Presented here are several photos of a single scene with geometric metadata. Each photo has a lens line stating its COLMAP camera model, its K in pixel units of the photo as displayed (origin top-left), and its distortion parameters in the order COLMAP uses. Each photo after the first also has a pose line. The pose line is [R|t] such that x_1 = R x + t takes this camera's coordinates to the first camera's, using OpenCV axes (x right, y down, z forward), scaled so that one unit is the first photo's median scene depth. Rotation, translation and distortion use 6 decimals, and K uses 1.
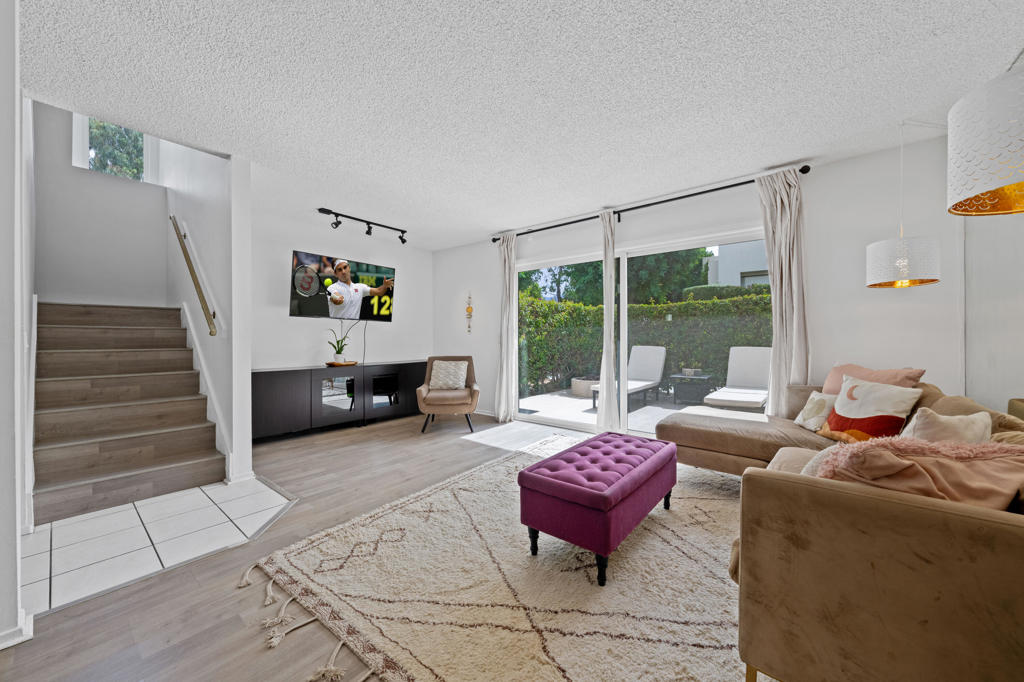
lens RADIAL K [[374.6, 0, 513.4], [0, 374.6, 338.8], [0, 0, 1]] dist [0.000202, 0.000008]
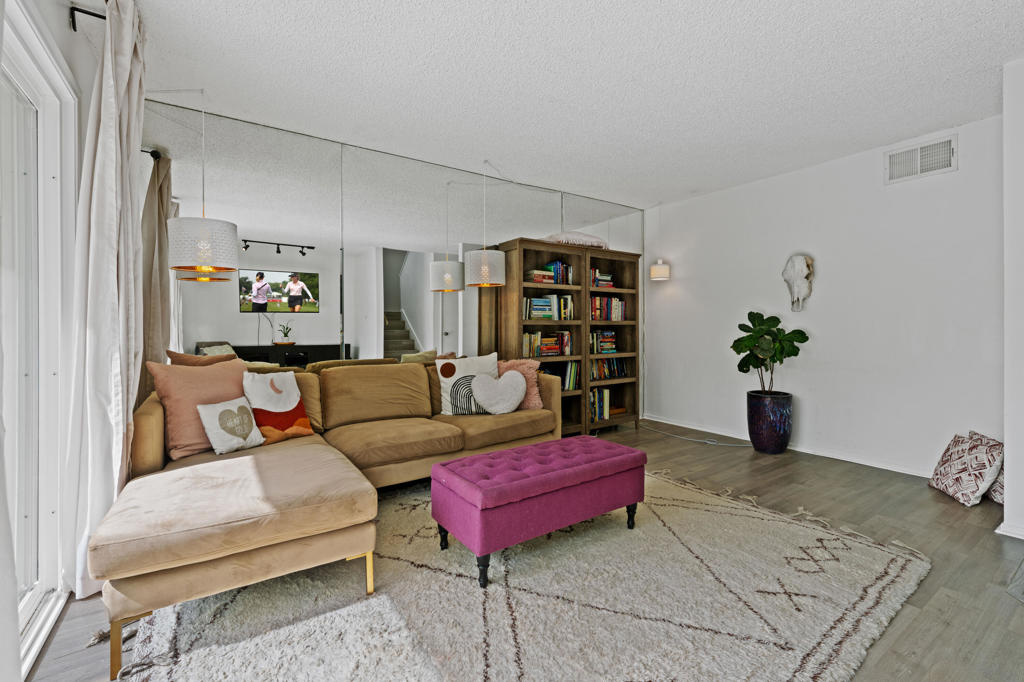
lens RADIAL K [[447.9, 0, 519.2], [0, 447.9, 323.1], [0, 0, 1]] dist [0.003605, 0.000483]
pose [[-0.961258, 0.006425, 0.275576, 0.004127], [0.004031, 0.999949, -0.009251, -0.001762], [-0.275622, -0.007782, -0.961235, 1.737626]]
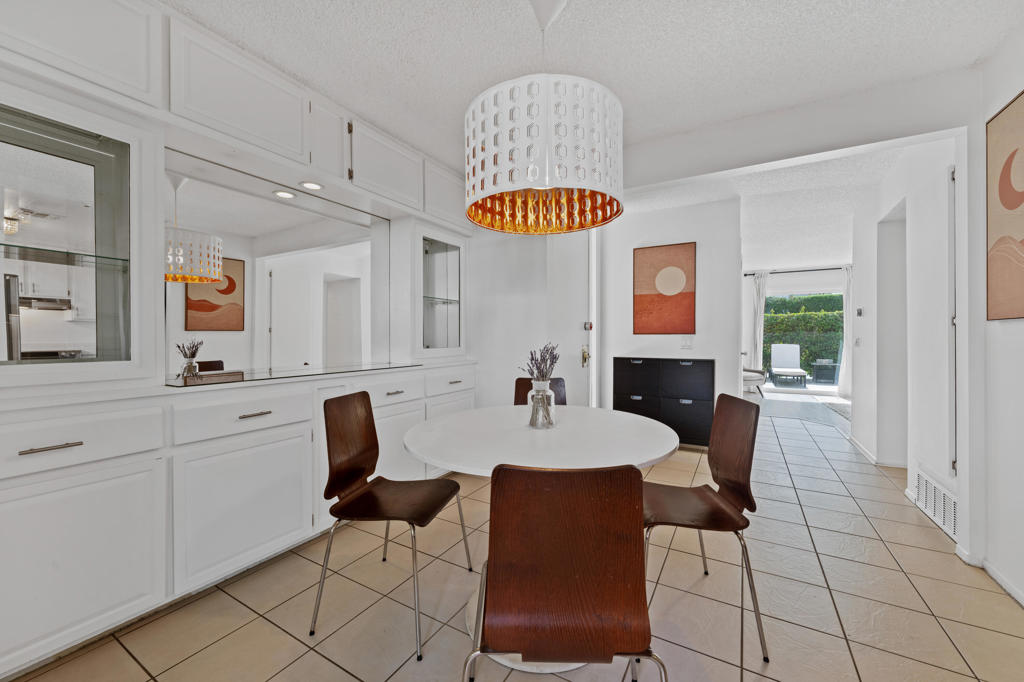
lens RADIAL K [[405.8, 0, 509.6], [0, 405.8, 336.8], [0, 0, 1]] dist [0.000664, -0.000051]
pose [[0.987359, 0.000600, 0.158498, -2.536830], [-0.000184, 0.999997, -0.002636, -0.011725], [-0.158499, 0.002574, 0.987356, -0.976880]]
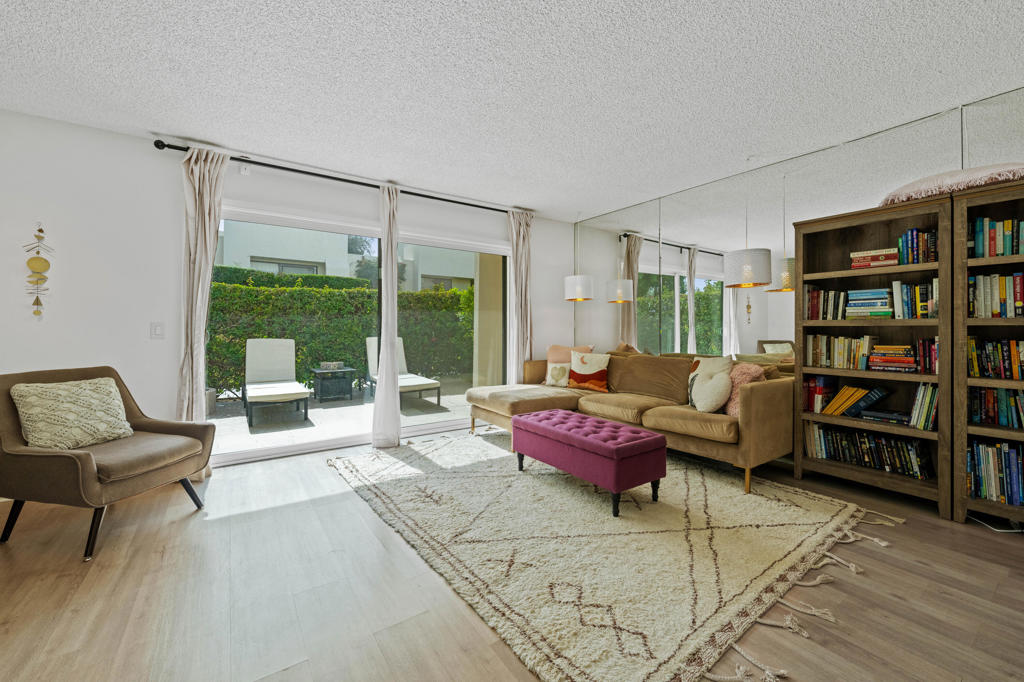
lens RADIAL K [[405.8, 0, 516.1], [0, 405.8, 325.0], [0, 0, 1]] dist [0.000664, -0.000051]
pose [[0.274091, 0.010130, 0.961650, -0.927304], [-0.000056, 0.999945, -0.010518, -0.001856], [-0.961704, 0.002829, 0.274077, 0.711267]]
